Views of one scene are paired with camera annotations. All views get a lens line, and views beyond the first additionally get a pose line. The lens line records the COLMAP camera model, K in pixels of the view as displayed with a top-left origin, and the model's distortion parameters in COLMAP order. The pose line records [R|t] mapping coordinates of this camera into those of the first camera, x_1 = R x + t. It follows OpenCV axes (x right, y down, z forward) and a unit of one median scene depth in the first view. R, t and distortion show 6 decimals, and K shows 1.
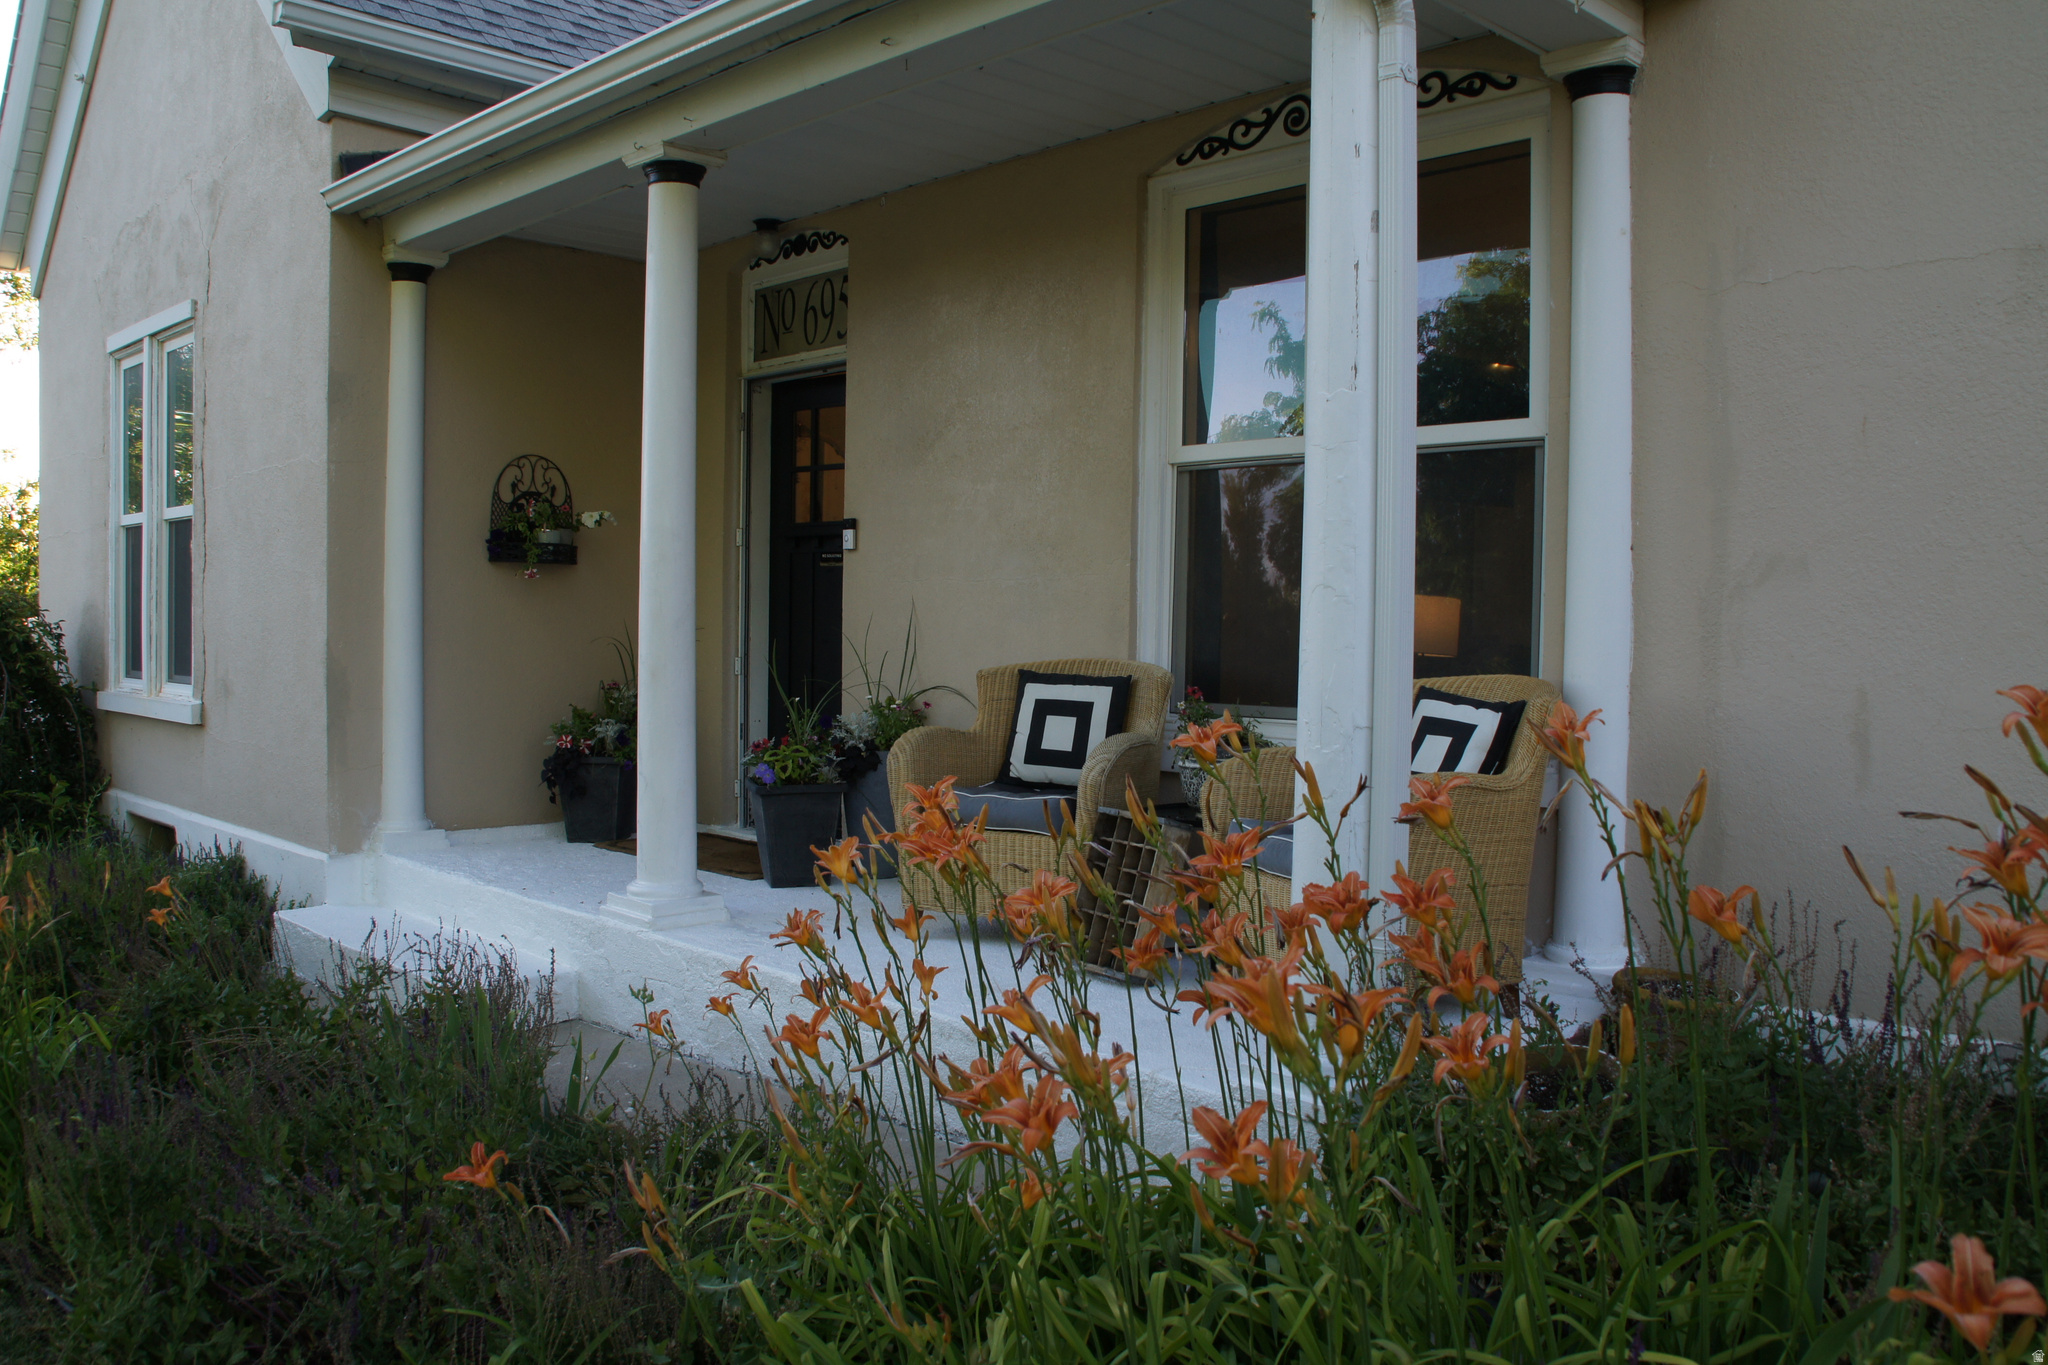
lens RADIAL K [[1616.8, 0, 1028.2], [0, 1616.8, 702.9], [0, 0, 1]] dist [-0.163767, 0.114598]
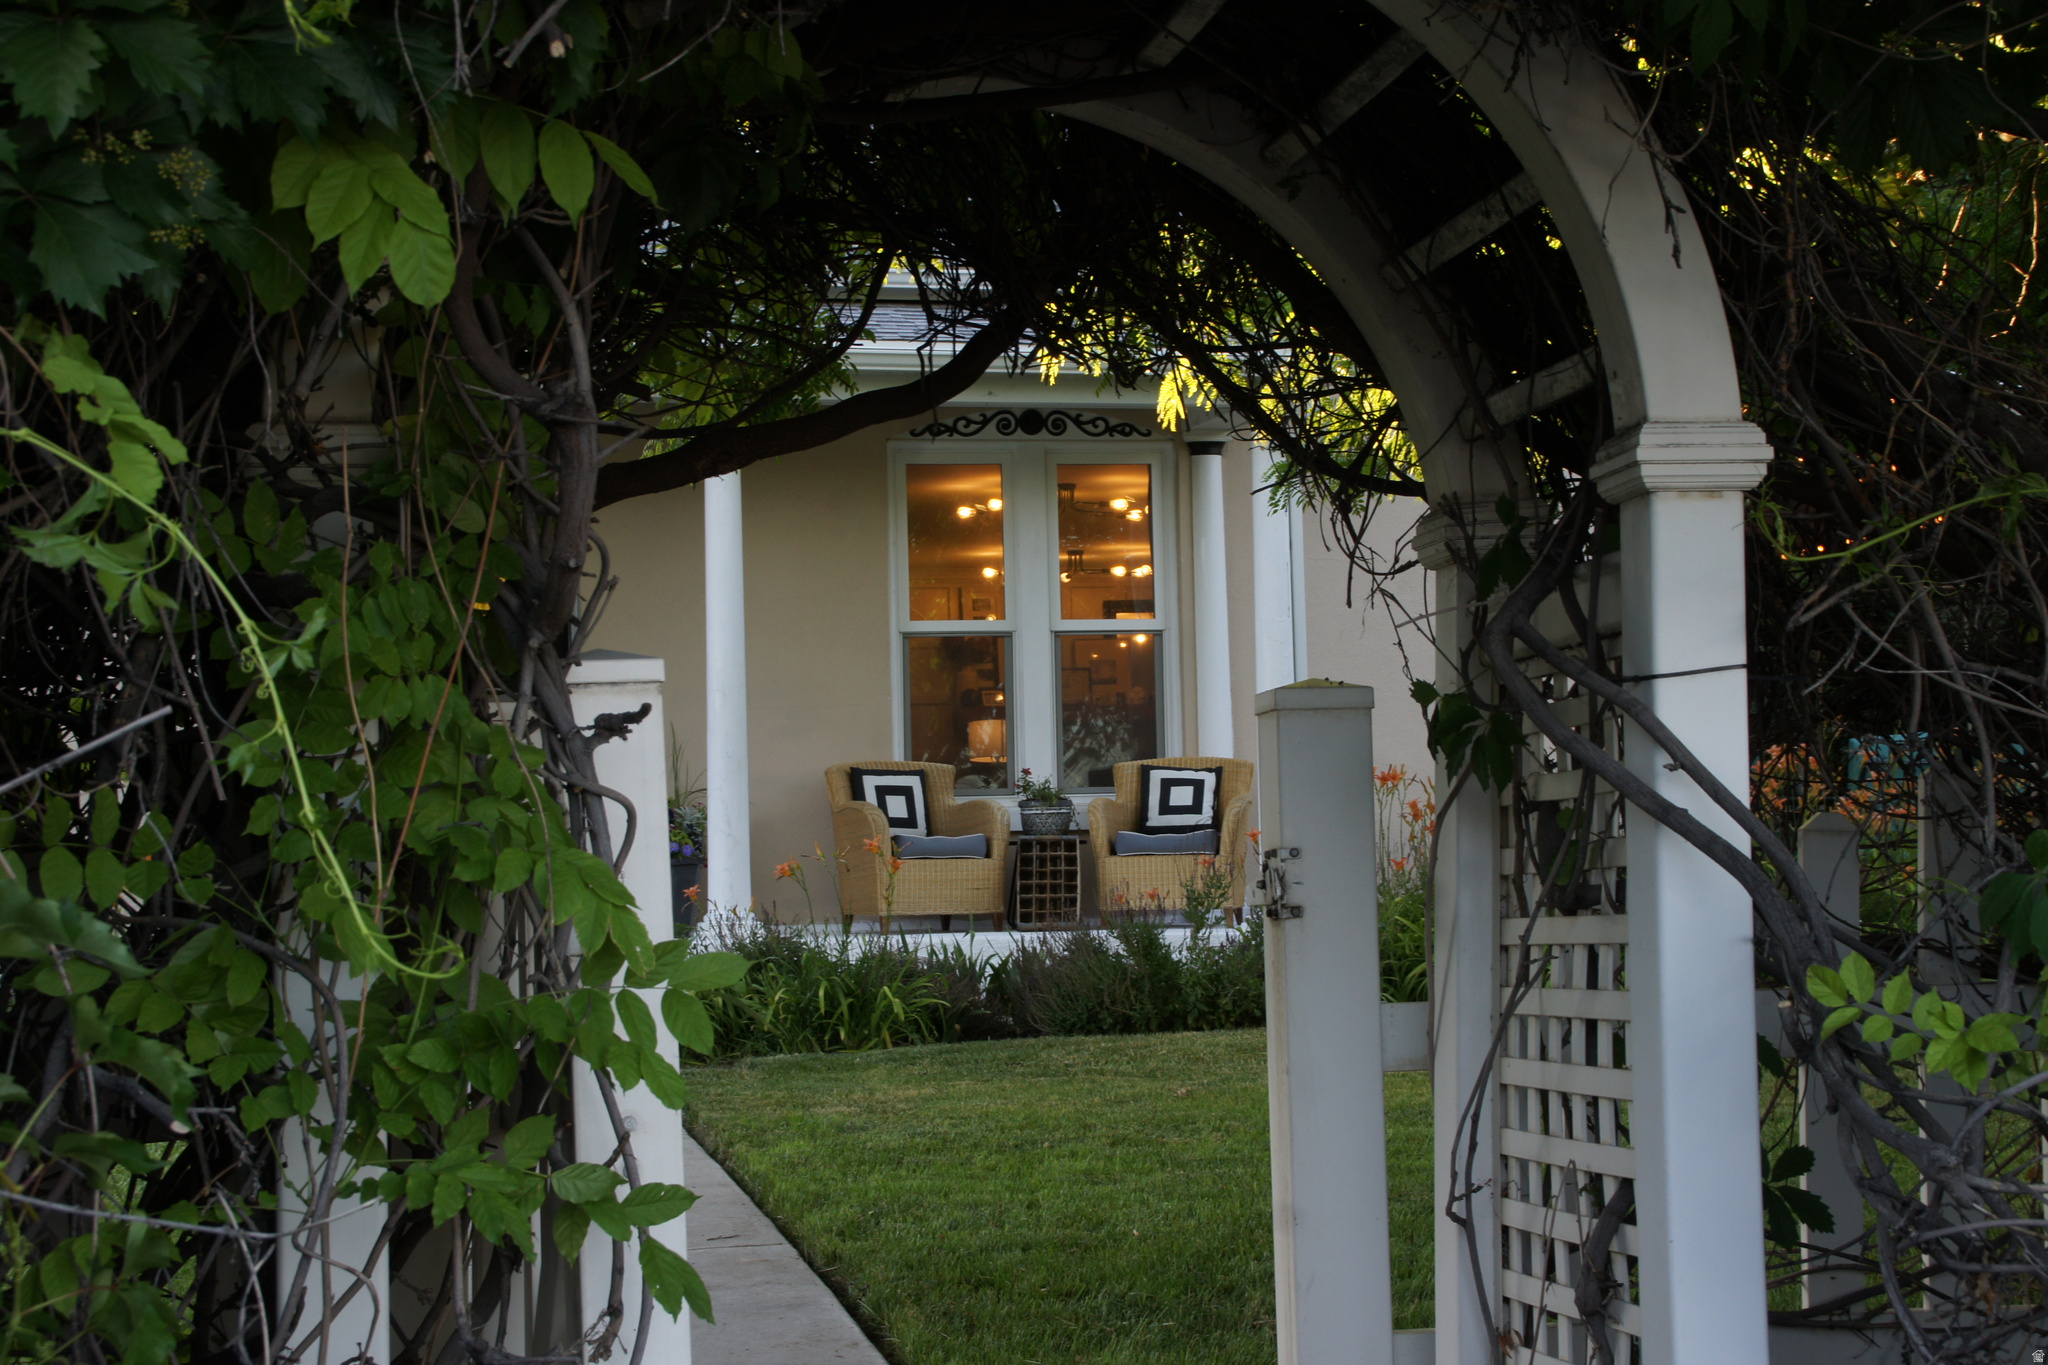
lens RADIAL K [[3541.8, 0, 1024.0], [0, 3541.8, 682.5], [0, 0, 1]] dist [0.272653, 0.003725]
pose [[0.562522, 0.024964, 0.826405, -2.175741], [0.070023, 0.994514, -0.077705, 0.138360], [-0.823812, 0.101578, 0.557688, -0.790699]]
